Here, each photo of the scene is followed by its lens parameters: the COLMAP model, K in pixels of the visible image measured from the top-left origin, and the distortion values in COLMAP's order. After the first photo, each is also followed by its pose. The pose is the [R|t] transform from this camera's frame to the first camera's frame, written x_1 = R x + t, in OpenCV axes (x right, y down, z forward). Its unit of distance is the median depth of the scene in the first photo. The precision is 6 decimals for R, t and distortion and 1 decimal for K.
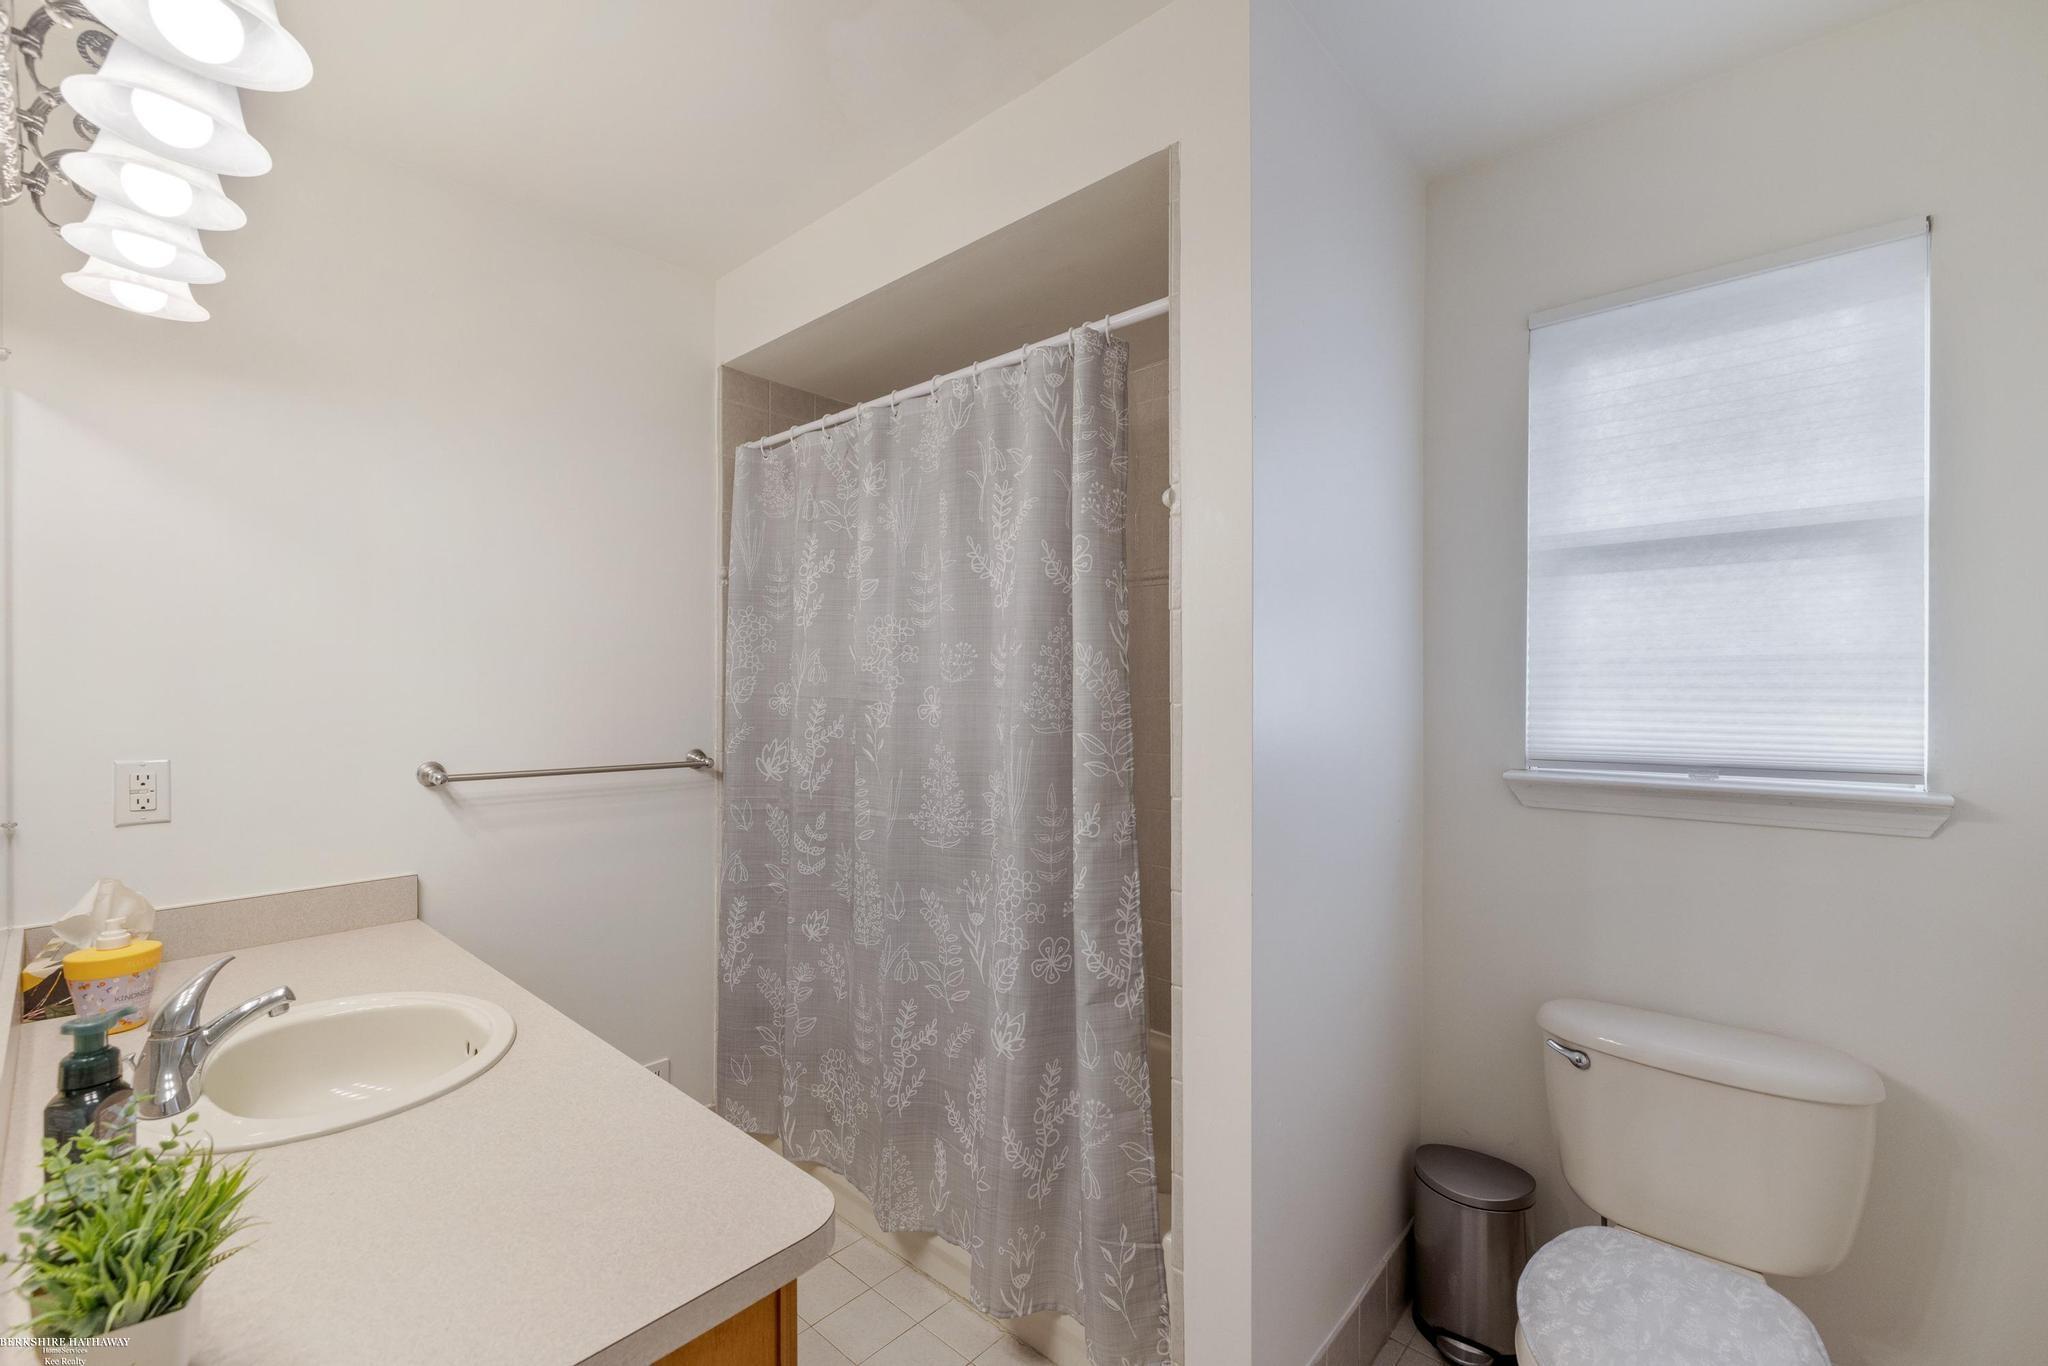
lens RADIAL K [[880.6, 0, 1024.0], [0, 880.6, 683.0], [0, 0, 1]] dist [0.002587, -0.000031]
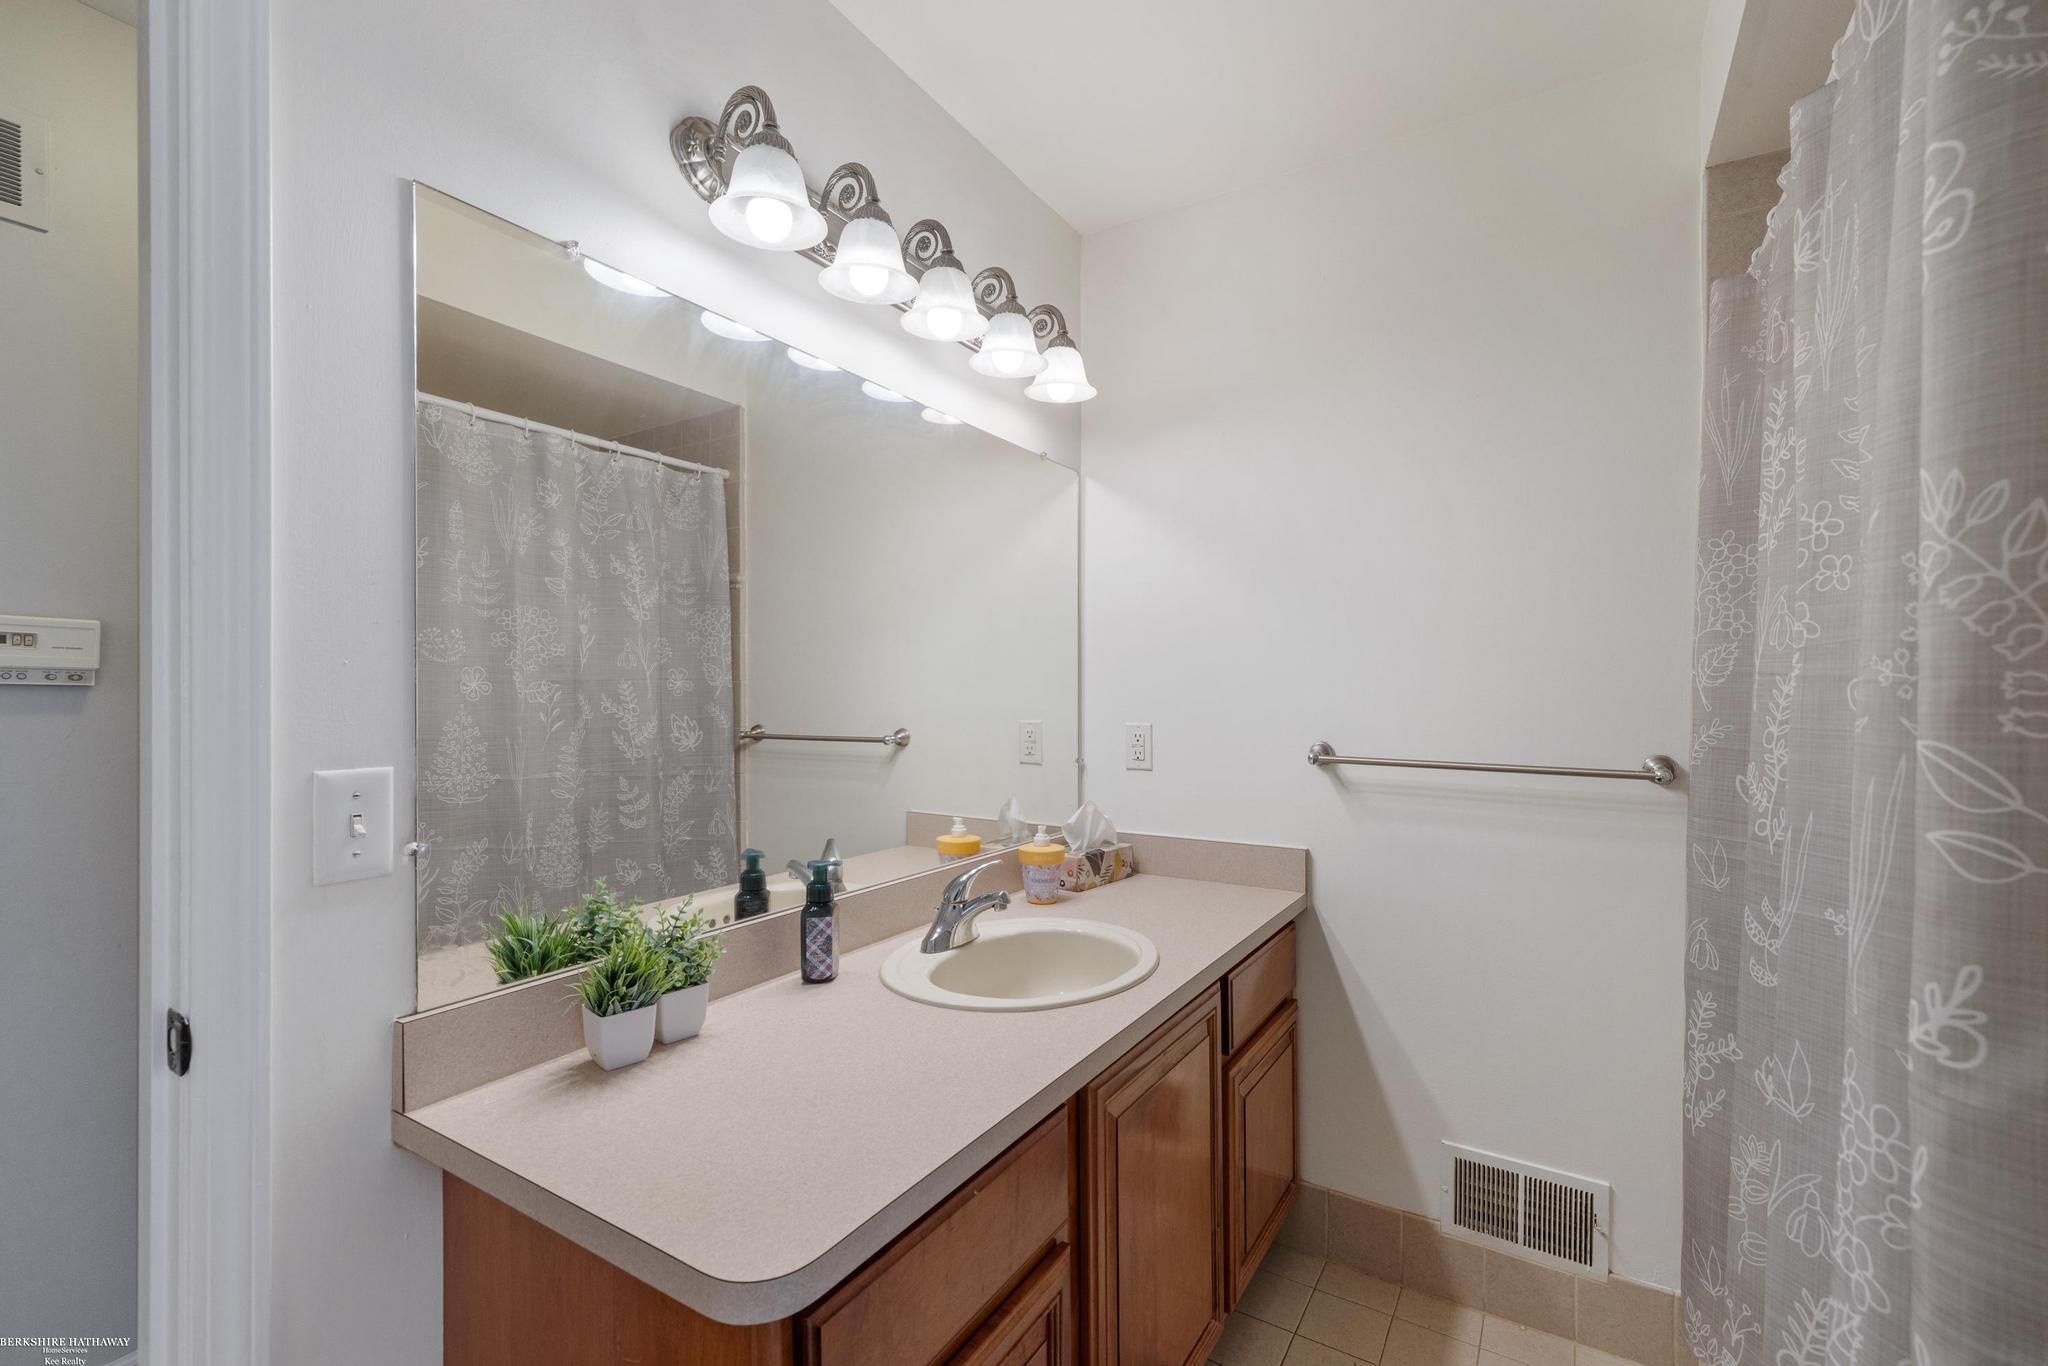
lens RADIAL K [[880.6, 0, 1024.0], [0, 880.6, 683.0], [0, 0, 1]] dist [0.002587, -0.000031]
pose [[0.156731, -0.010825, -0.987582, 0.244119], [0.002284, 0.999941, -0.010597, 0.027356], [0.987639, -0.000595, 0.156747, 0.439618]]
